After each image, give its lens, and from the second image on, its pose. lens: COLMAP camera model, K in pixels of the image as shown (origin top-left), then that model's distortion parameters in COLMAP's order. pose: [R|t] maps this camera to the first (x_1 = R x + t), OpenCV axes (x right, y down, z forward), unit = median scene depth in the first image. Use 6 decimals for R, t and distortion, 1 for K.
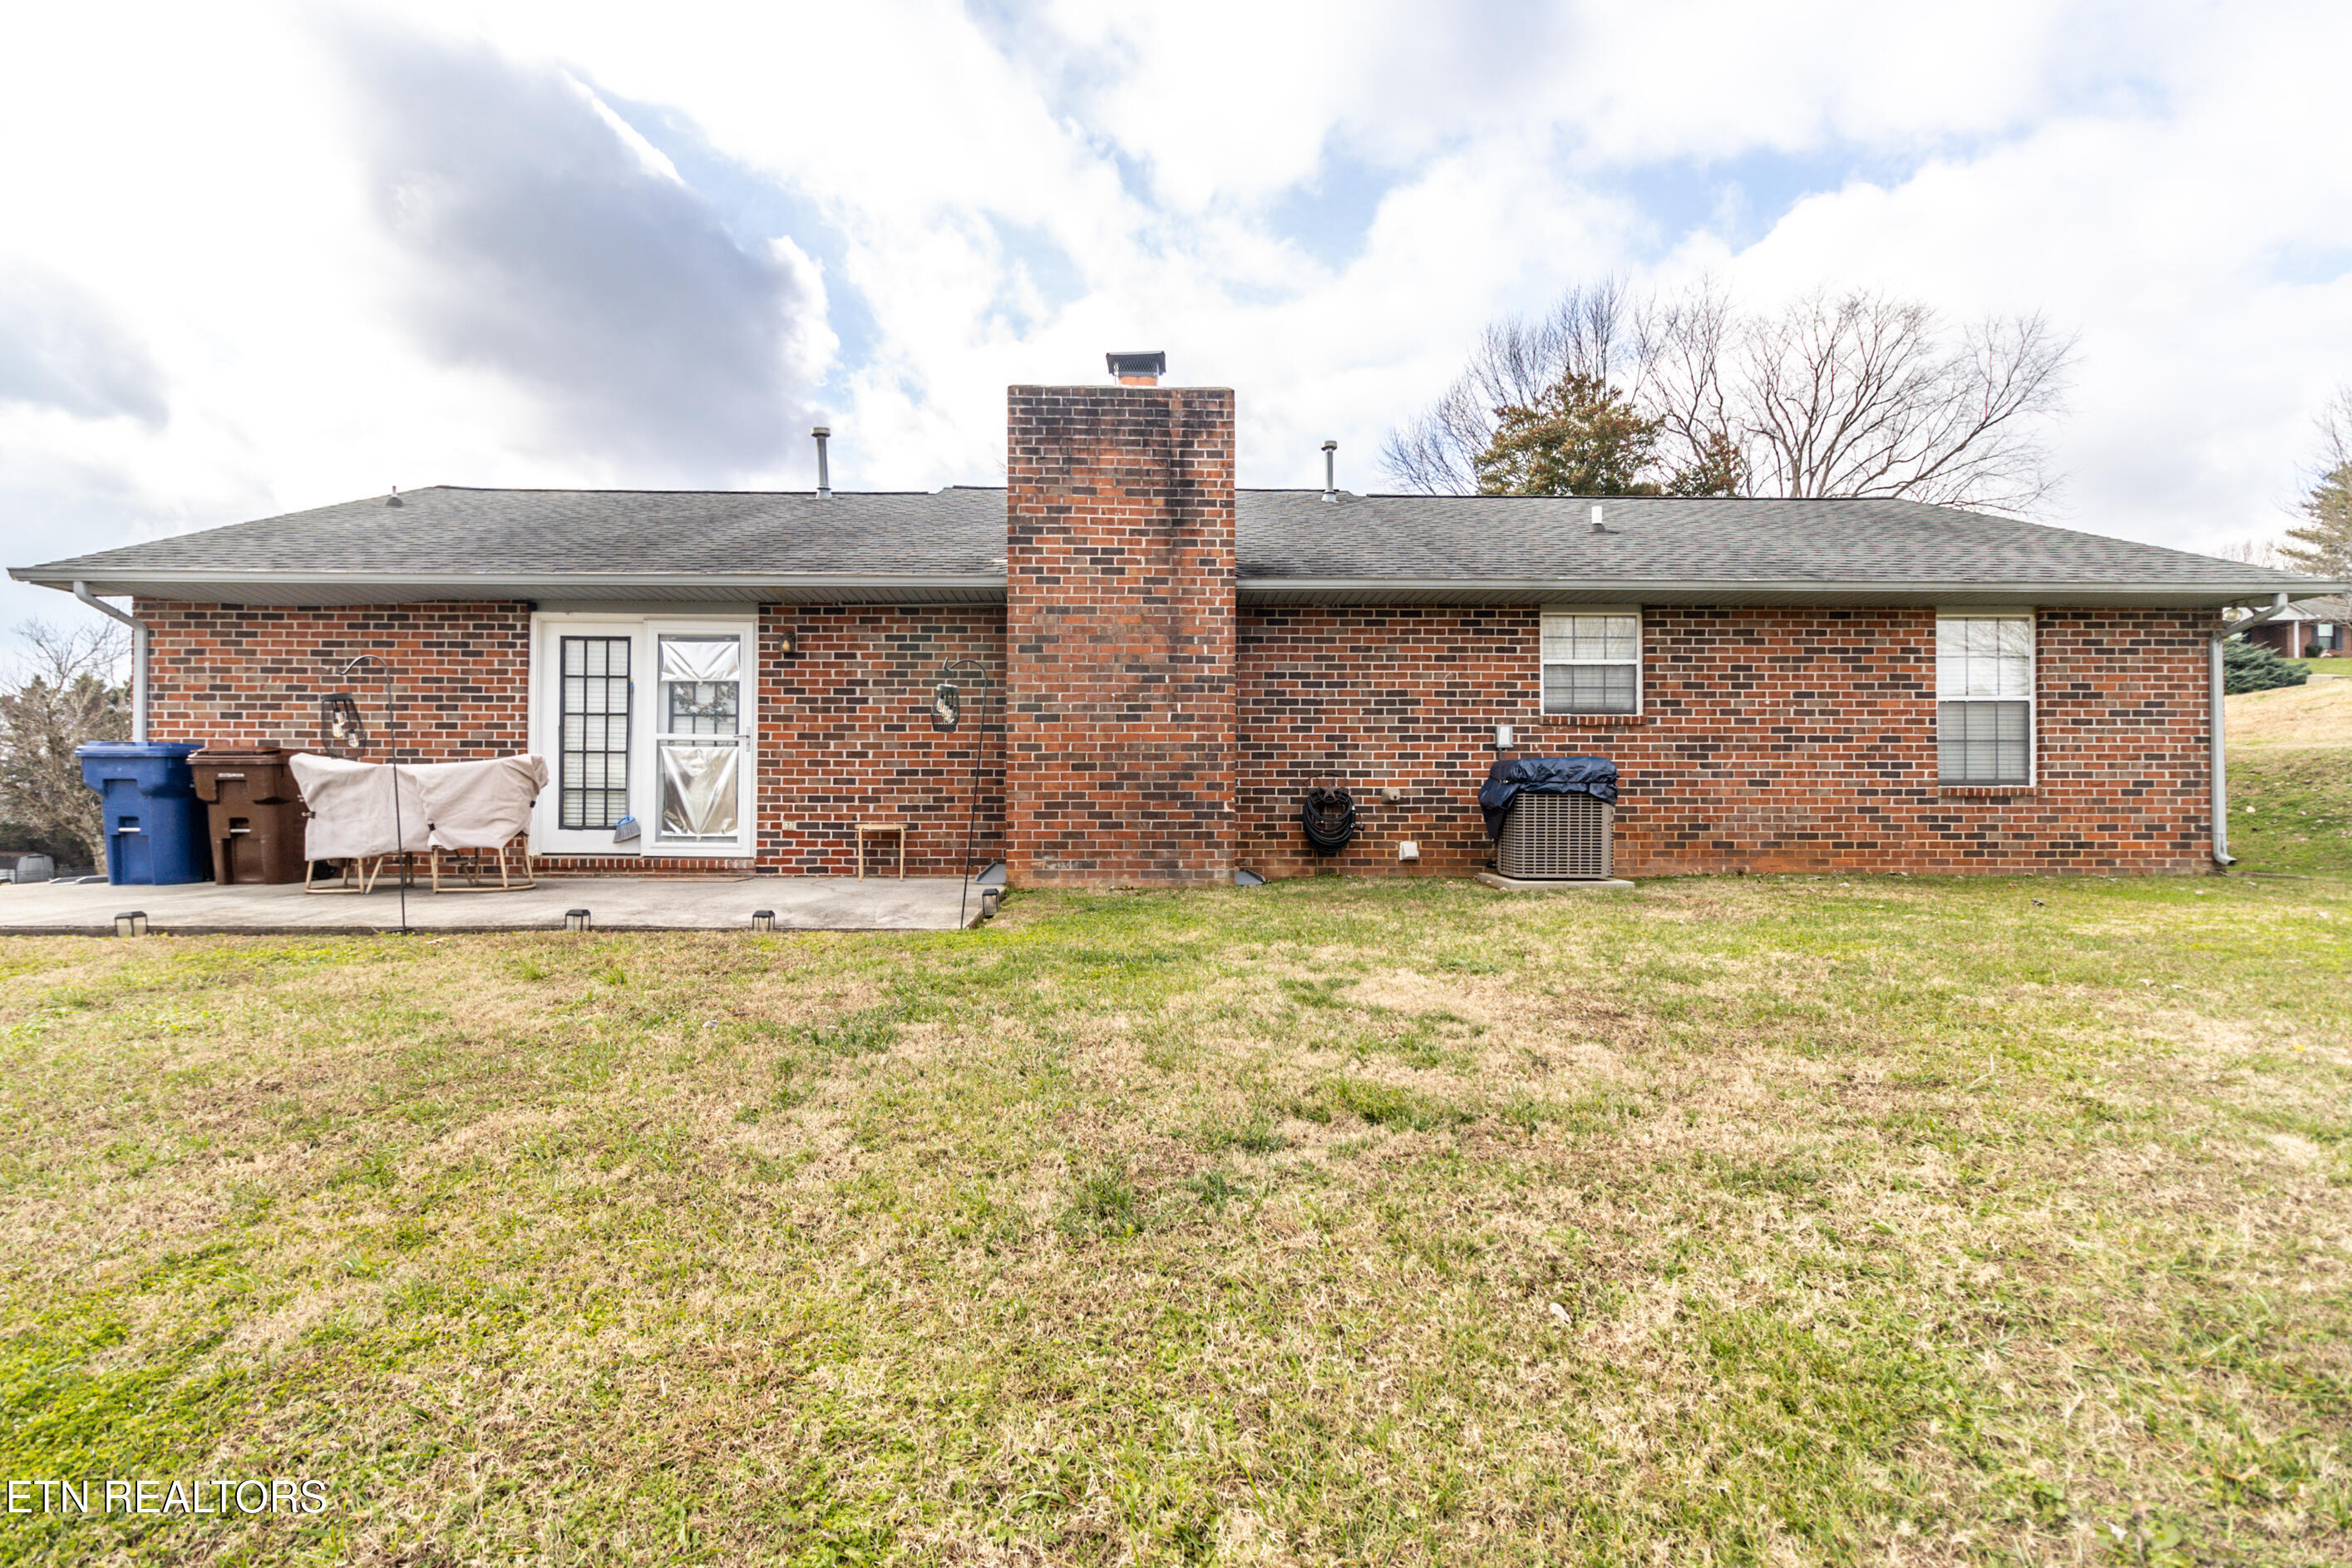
lens RADIAL K [[1109.5, 0, 1176.0], [0, 1109.5, 784.0], [0, 0, 1]] dist [0.001660, 0.001087]
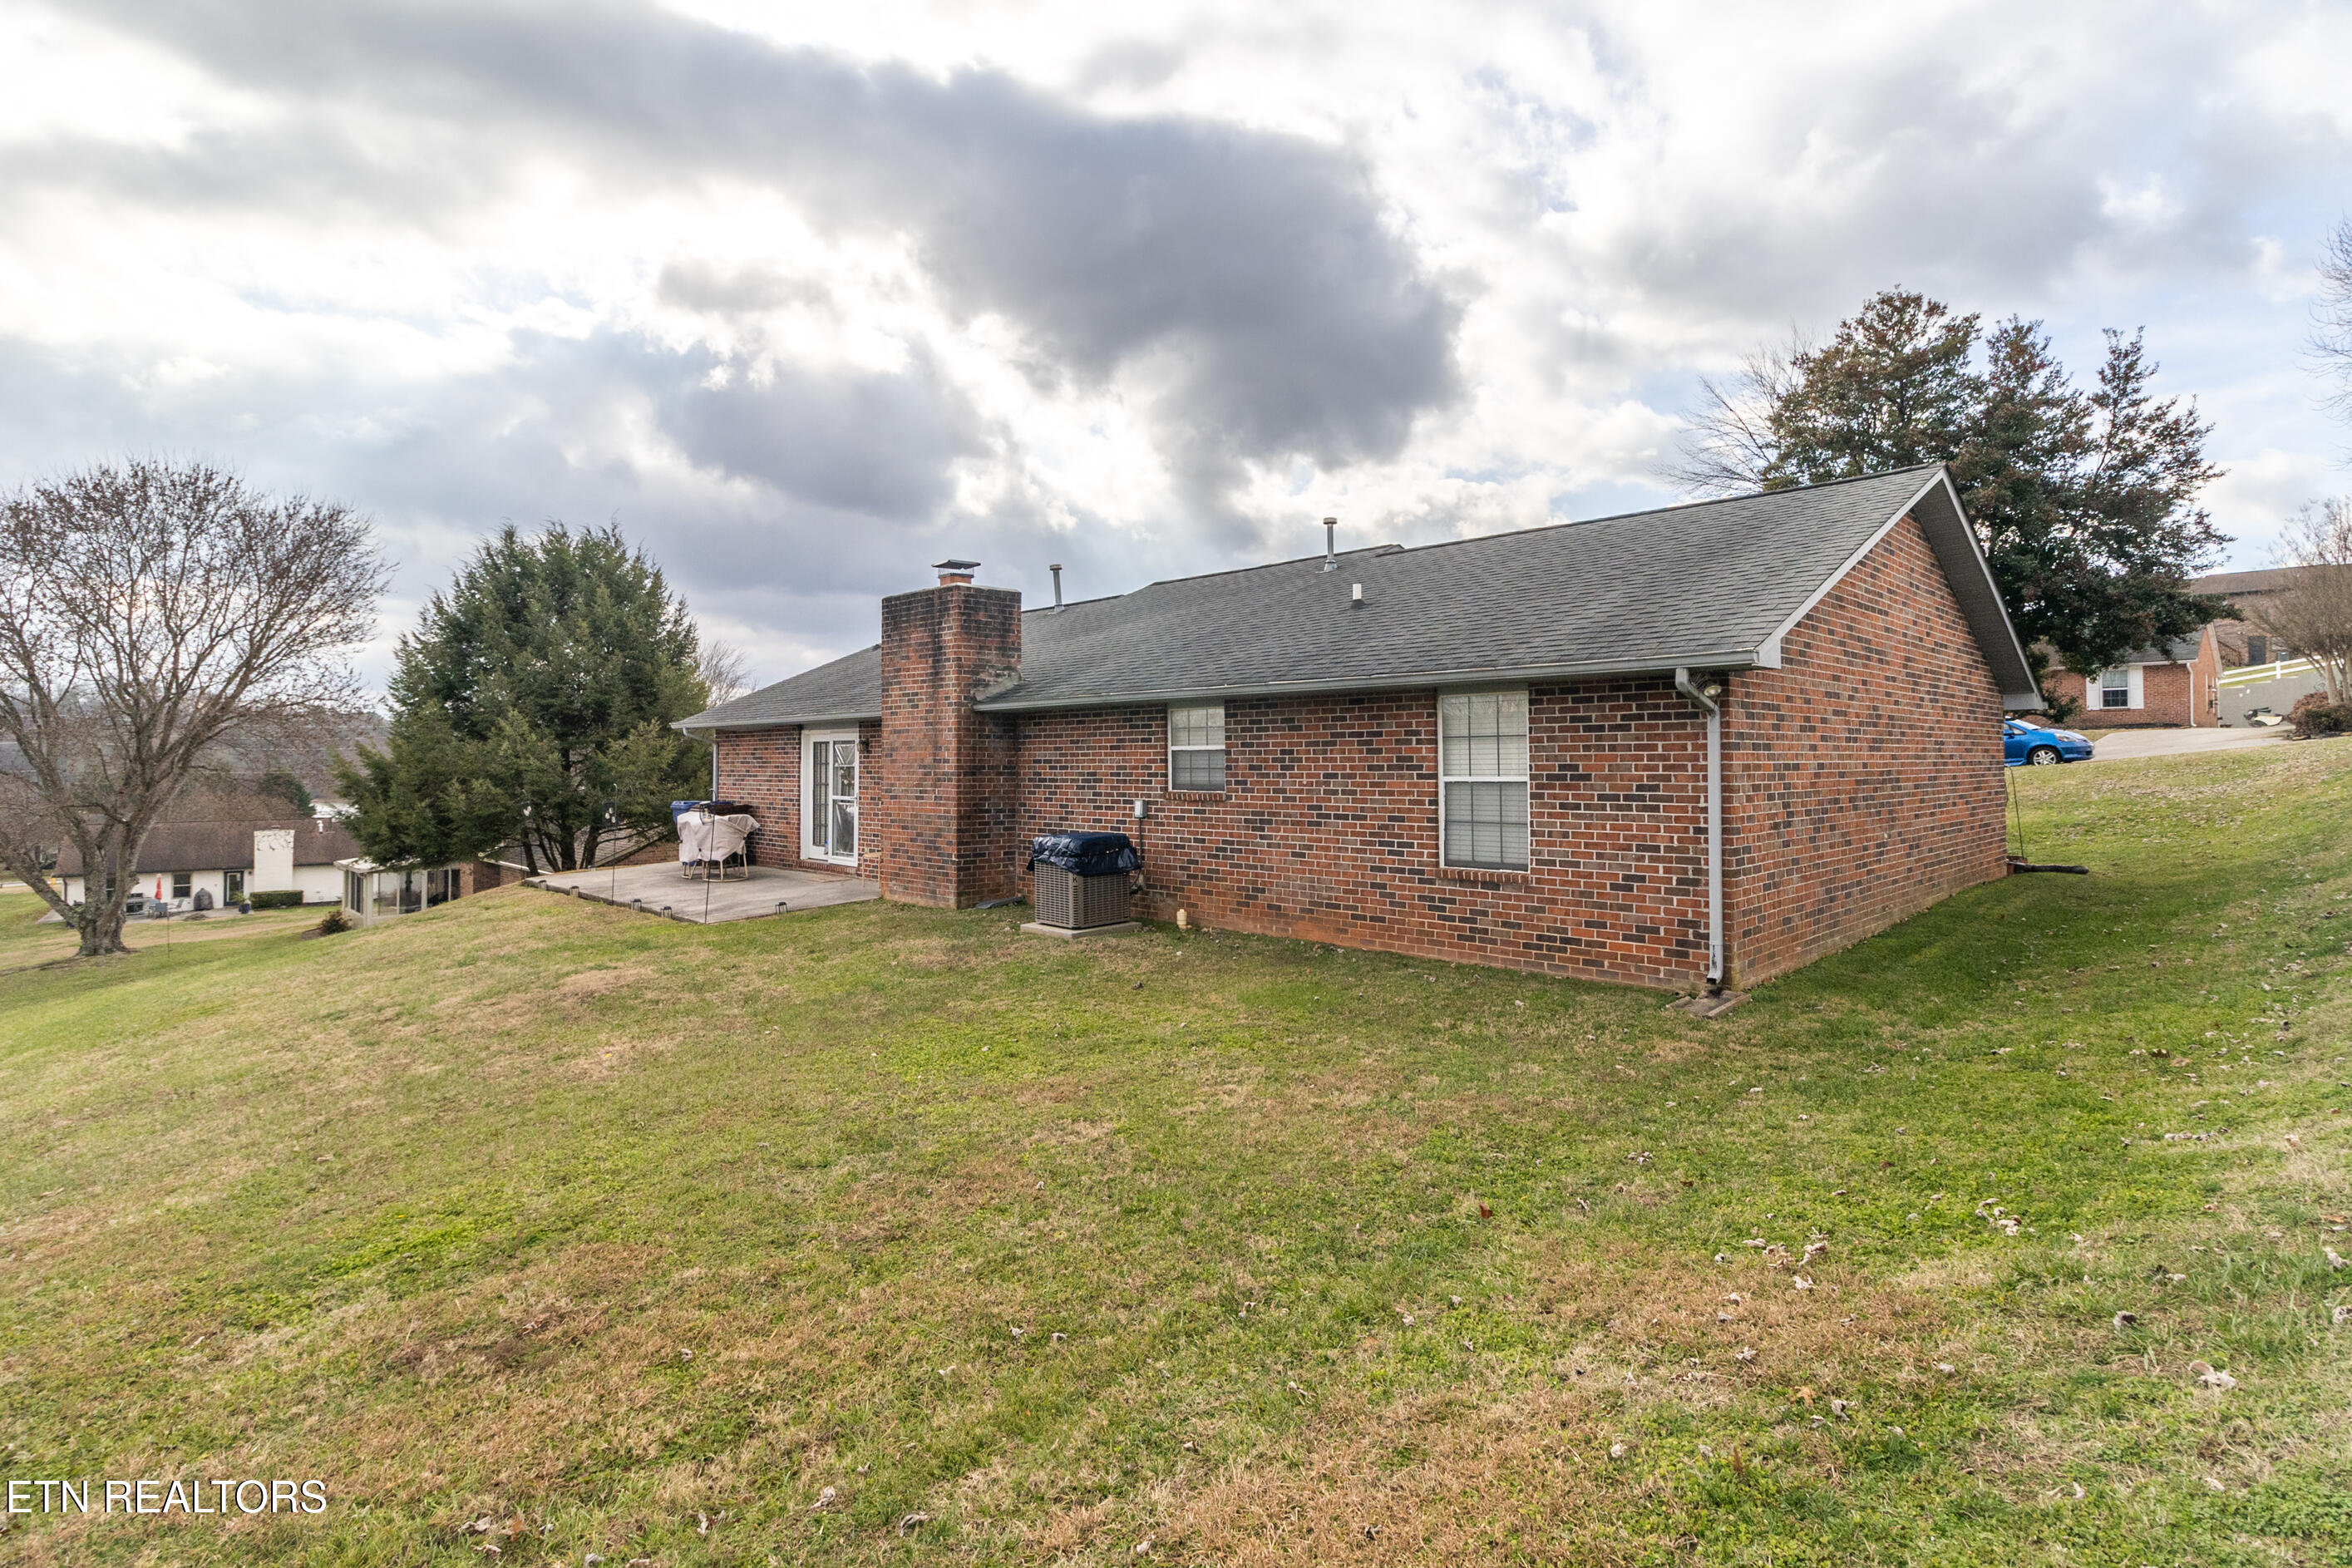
lens RADIAL K [[1145.5, 0, 1193.9], [0, 1145.5, 746.9], [0, 0, 1]] dist [0.003051, 0.000492]
pose [[0.696323, -0.015929, -0.717552, 1.342689], [0.021345, 0.999771, -0.001480, -0.115446], [0.717411, -0.014285, 0.696503, 0.124351]]
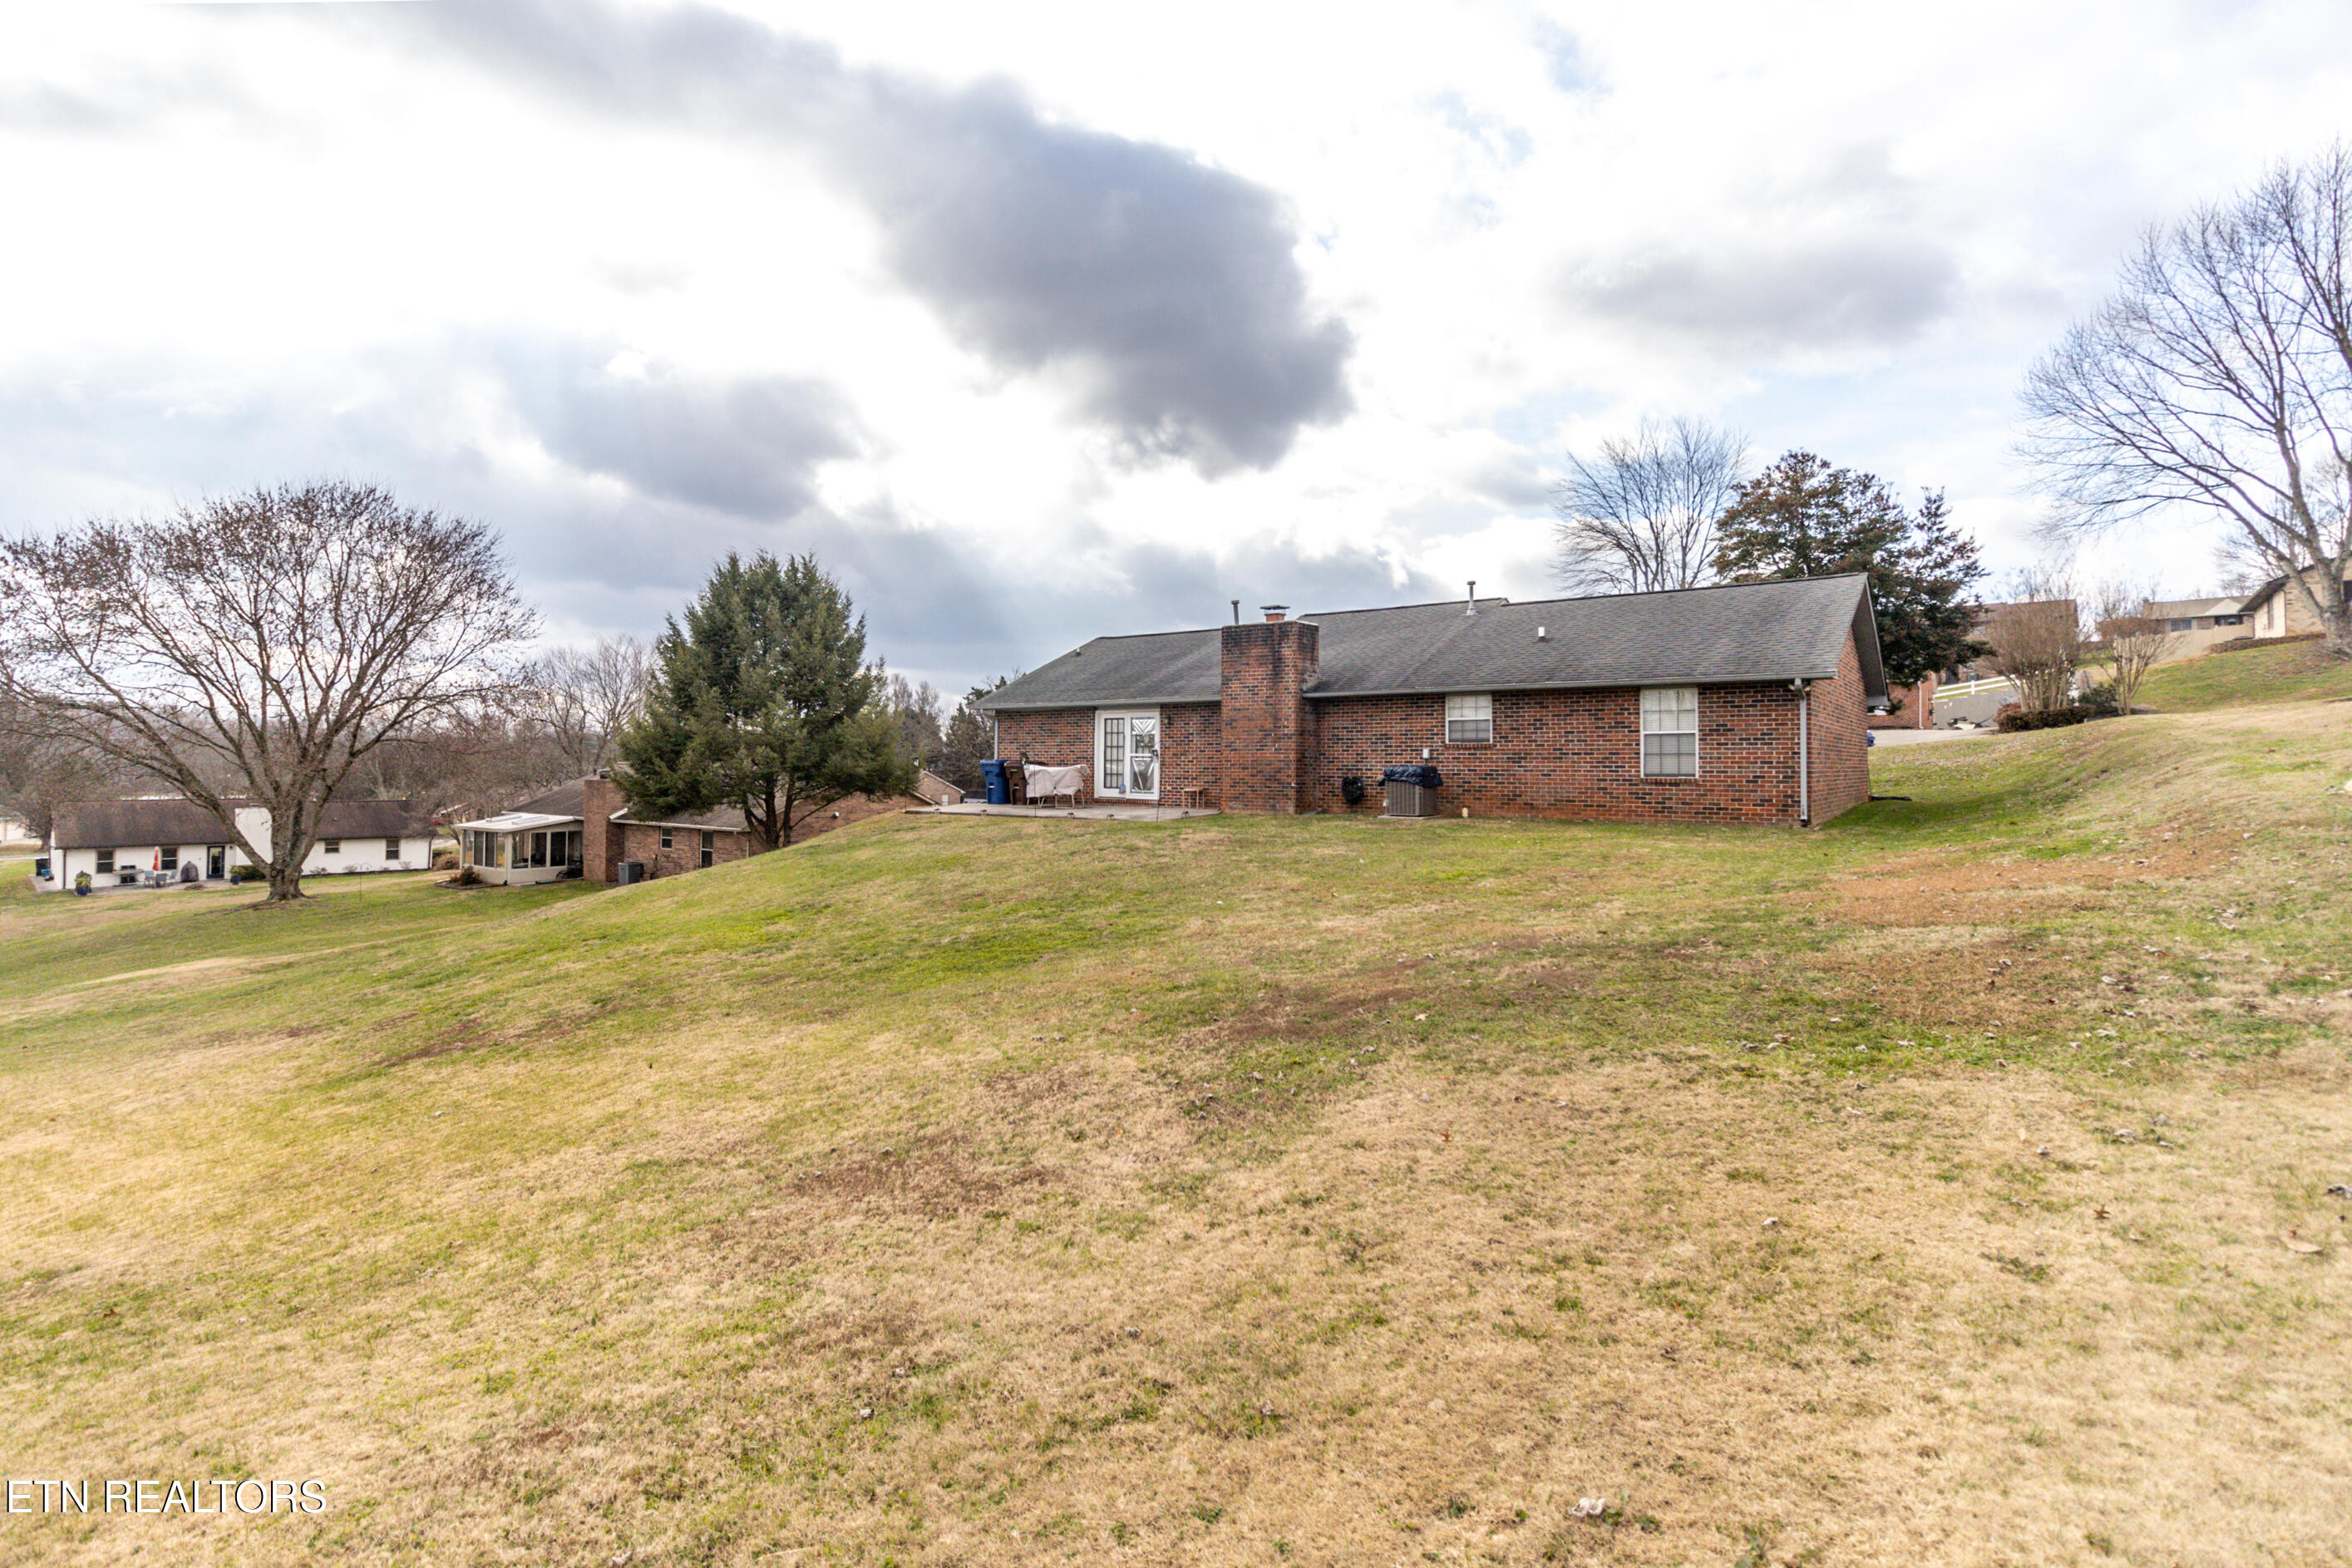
lens RADIAL K [[1115.4, 0, 1094.6], [0, 1115.4, 736.0], [0, 0, 1]] dist [-0.001244, 0.001374]
pose [[0.763385, -0.015345, -0.645761, 1.286979], [0.011083, 0.999882, -0.010658, -0.063943], [0.645848, 0.000979, 0.763465, -1.197933]]
